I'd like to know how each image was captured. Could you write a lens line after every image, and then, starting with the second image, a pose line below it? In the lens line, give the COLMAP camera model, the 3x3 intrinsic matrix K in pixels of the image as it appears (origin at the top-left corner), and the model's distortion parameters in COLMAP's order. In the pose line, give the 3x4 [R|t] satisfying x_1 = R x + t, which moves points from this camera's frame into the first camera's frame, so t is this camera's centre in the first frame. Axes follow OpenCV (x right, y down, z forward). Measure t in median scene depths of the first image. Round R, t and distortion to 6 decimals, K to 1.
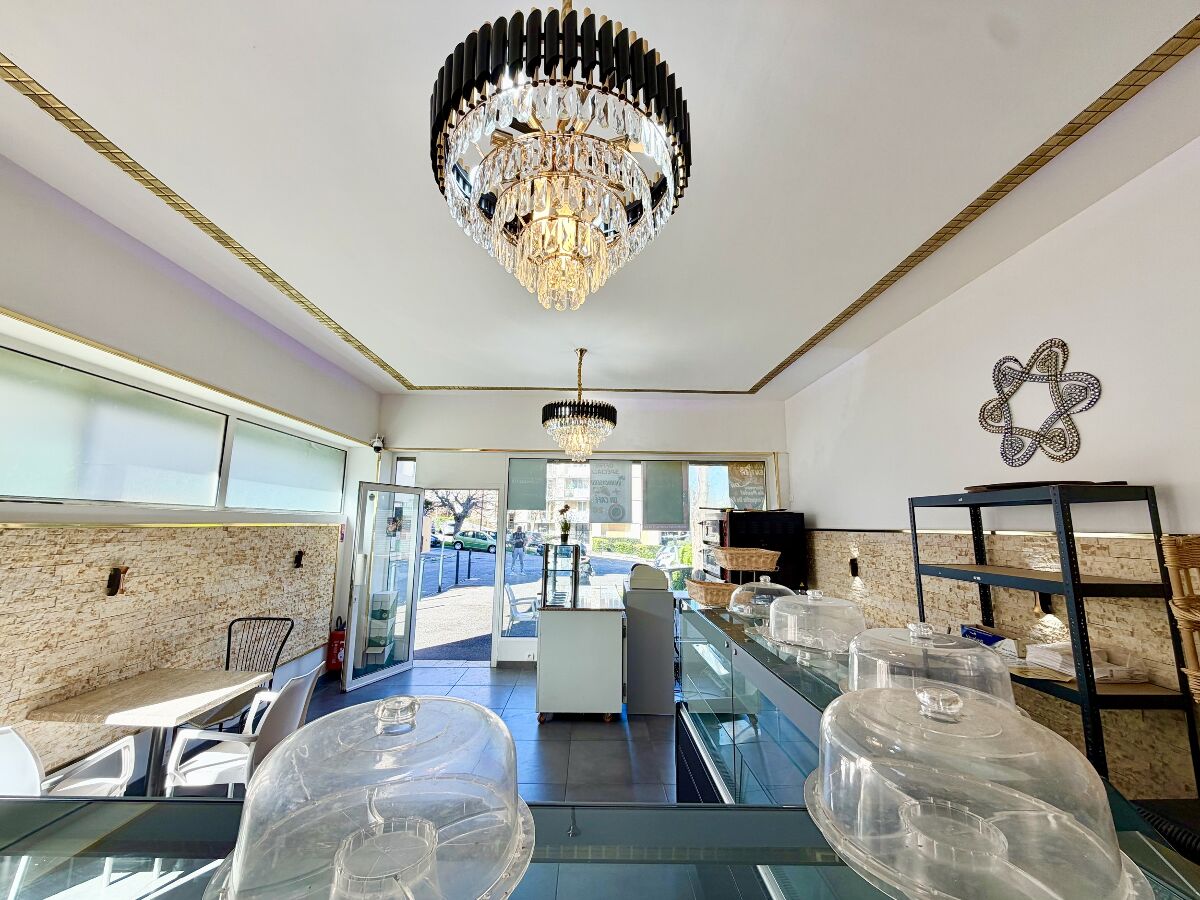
lens RADIAL K [[479.7, 0, 600.7], [0, 479.7, 451.1], [0, 0, 1]] dist [0.000652, 0.000089]
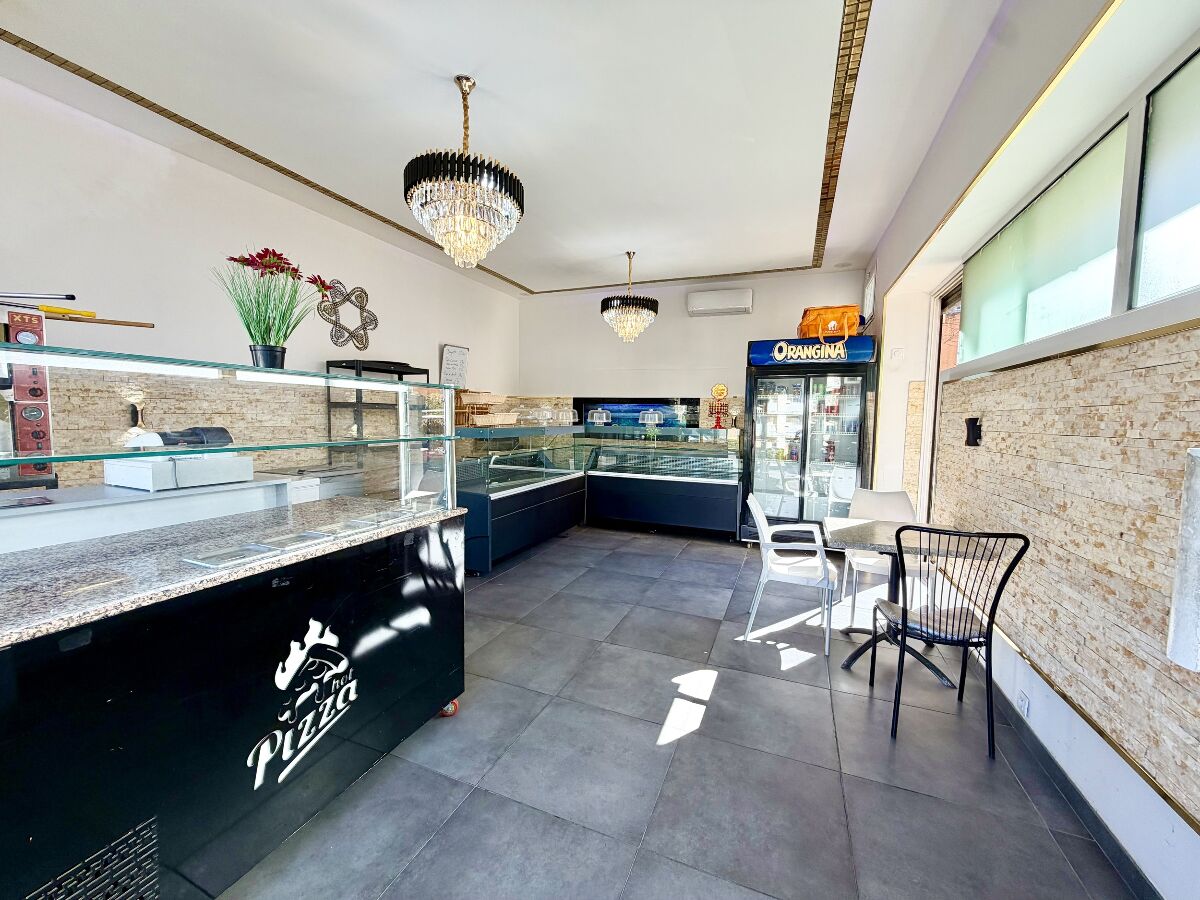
lens RADIAL K [[479.7, 0, 599.8], [0, 479.7, 451.9], [0, 0, 1]] dist [0.000652, 0.000089]
pose [[-0.916820, -0.055461, 0.395430, -0.727528], [-0.087040, 0.994251, -0.062359, 0.446992], [-0.389699, -0.091590, -0.916377, 2.227172]]
